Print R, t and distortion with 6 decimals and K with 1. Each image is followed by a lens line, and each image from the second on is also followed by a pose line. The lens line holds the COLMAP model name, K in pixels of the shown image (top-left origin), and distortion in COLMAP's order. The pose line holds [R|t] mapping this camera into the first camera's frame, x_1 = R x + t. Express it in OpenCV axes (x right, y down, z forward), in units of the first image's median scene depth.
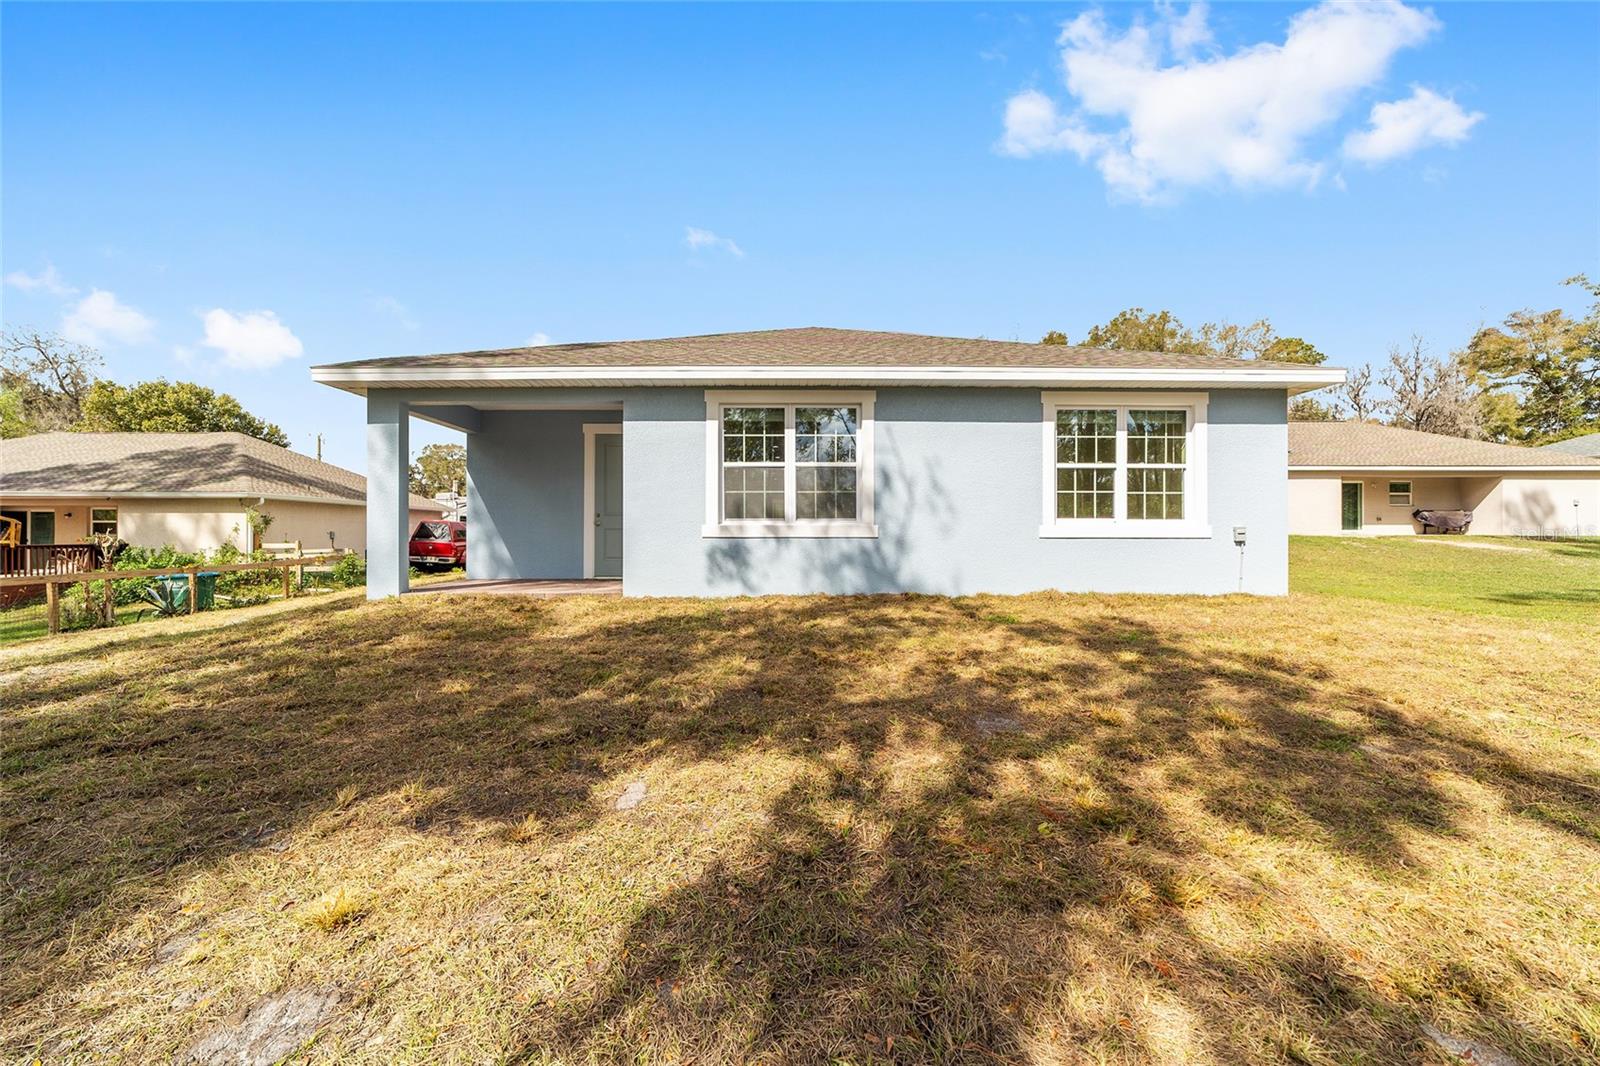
lens RADIAL K [[614.3, 0, 805.6], [0, 614.3, 536.7], [0, 0, 1]] dist [-0.013261, 0.005736]
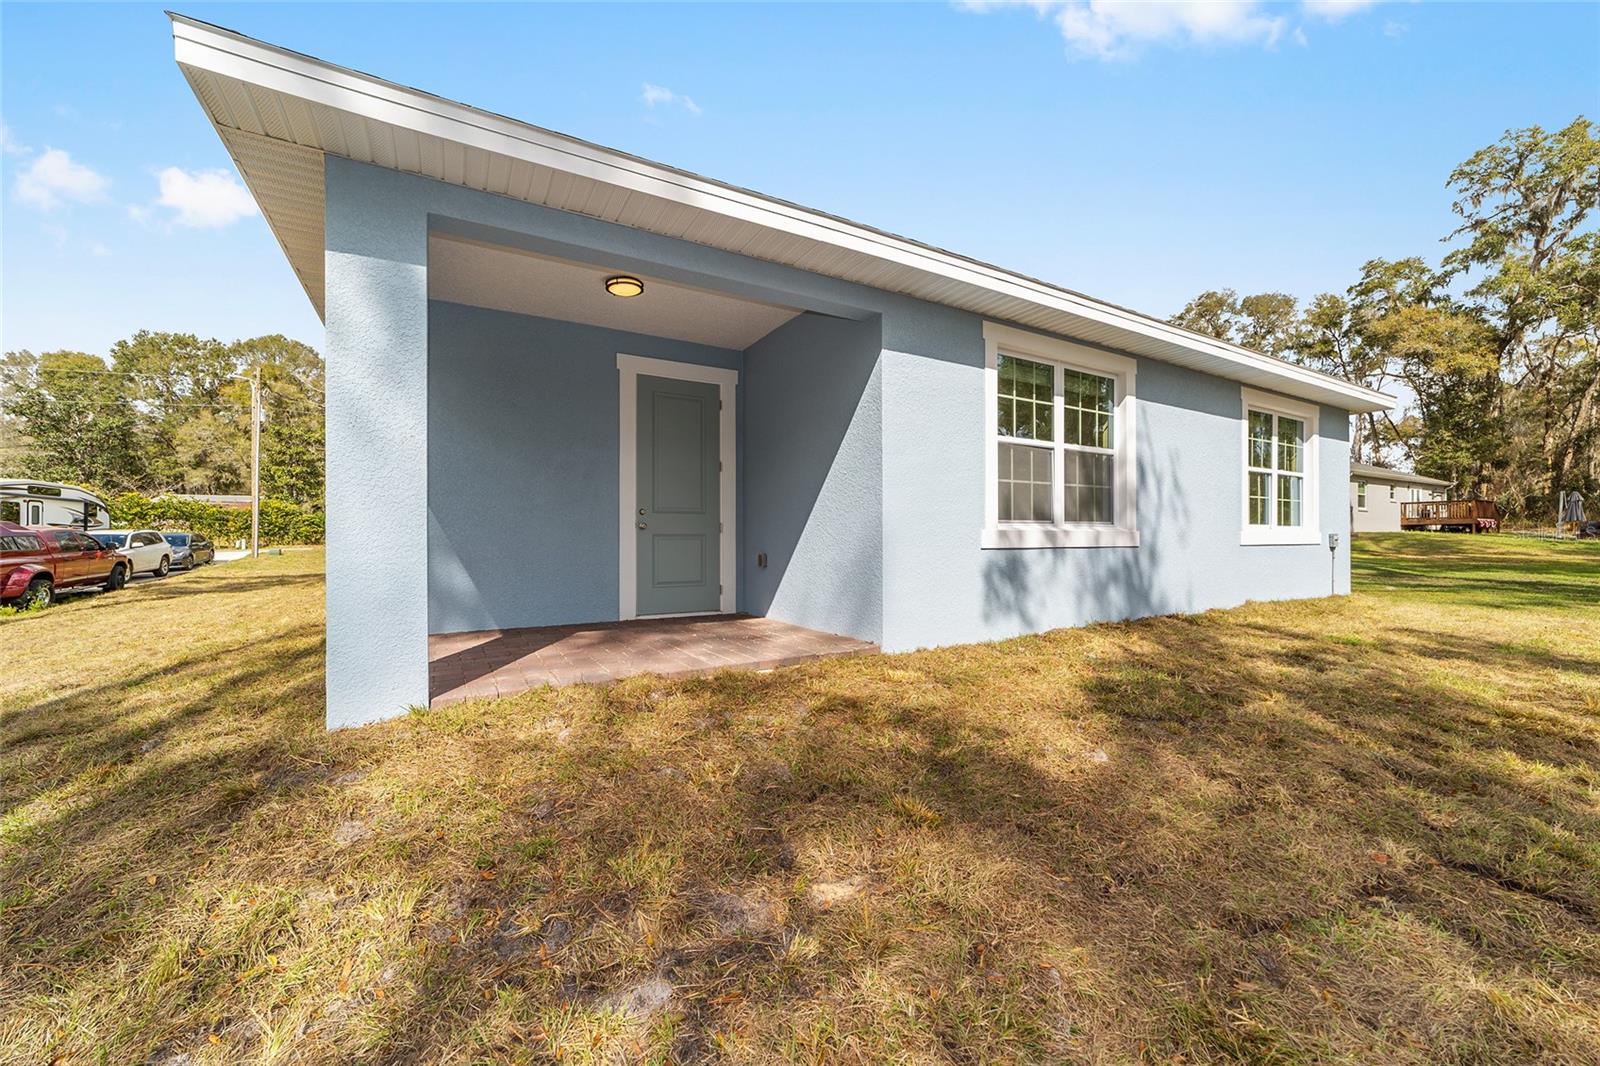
lens RADIAL K [[614.3, 0, 795.4], [0, 614.3, 540.9], [0, 0, 1]] dist [-0.013261, 0.005736]
pose [[0.869256, -0.003544, 0.494349, -0.646127], [0.004481, 0.999990, -0.000711, -0.007675], [-0.494342, 0.002833, 0.869263, 0.532333]]
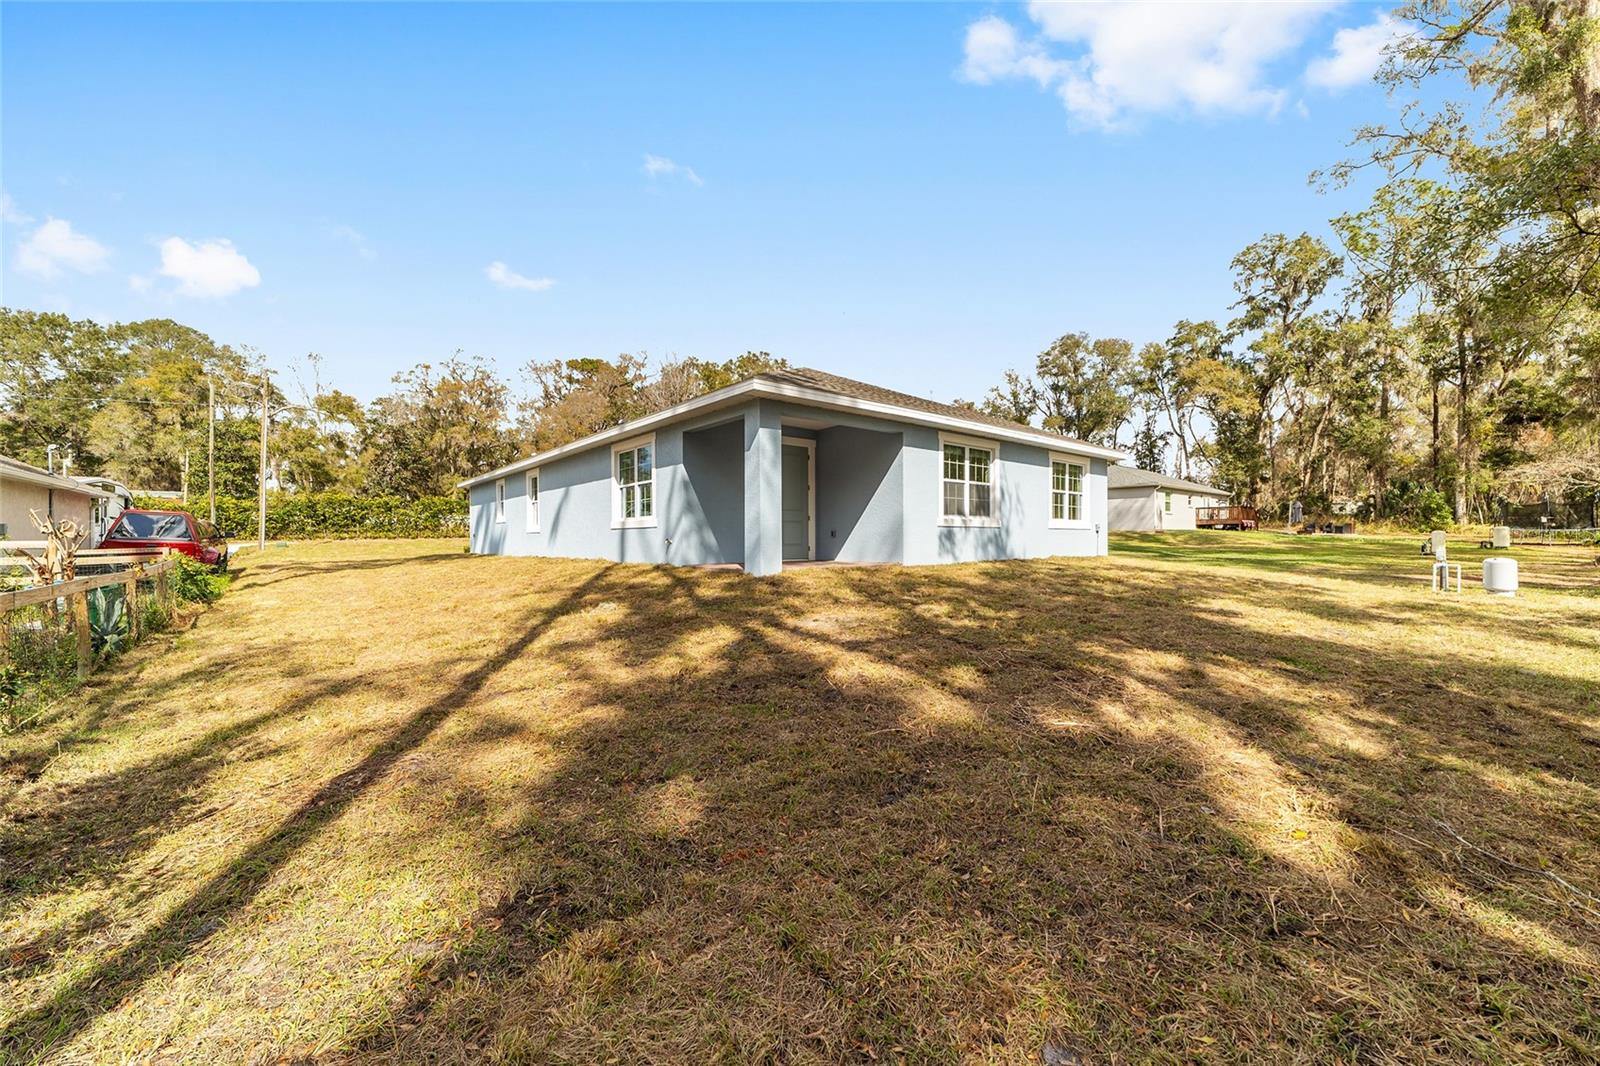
lens RADIAL K [[614.3, 0, 802.8], [0, 614.3, 531.5], [0, 0, 1]] dist [-0.013261, 0.005736]
pose [[0.772974, 0.005905, 0.634411, -1.393052], [0.005413, 0.999859, -0.015901, 0.036705], [-0.634415, 0.015725, 0.772833, 0.022775]]
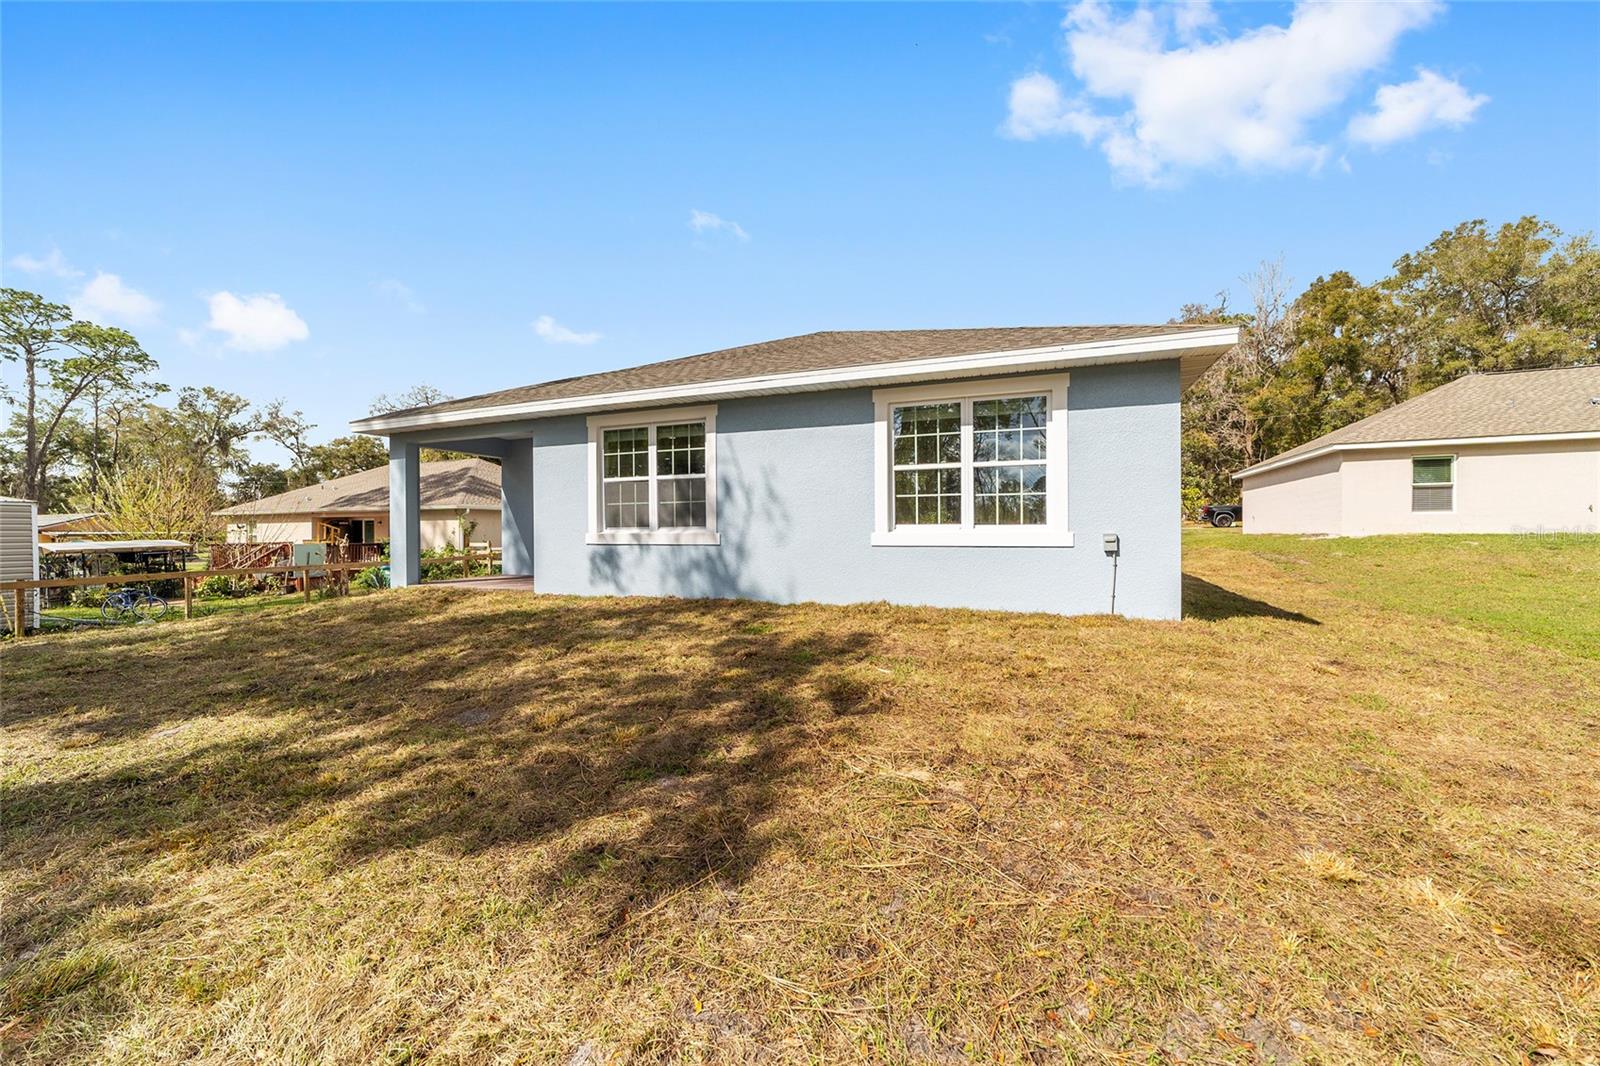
lens RADIAL K [[614.3, 0, 793.0], [0, 614.3, 536.8], [0, 0, 1]] dist [-0.013261, 0.005736]
pose [[0.921282, 0.000030, -0.388896, 0.634161], [0.002314, 0.999982, 0.005558, -0.017740], [0.388889, -0.006021, 0.921265, 0.085083]]
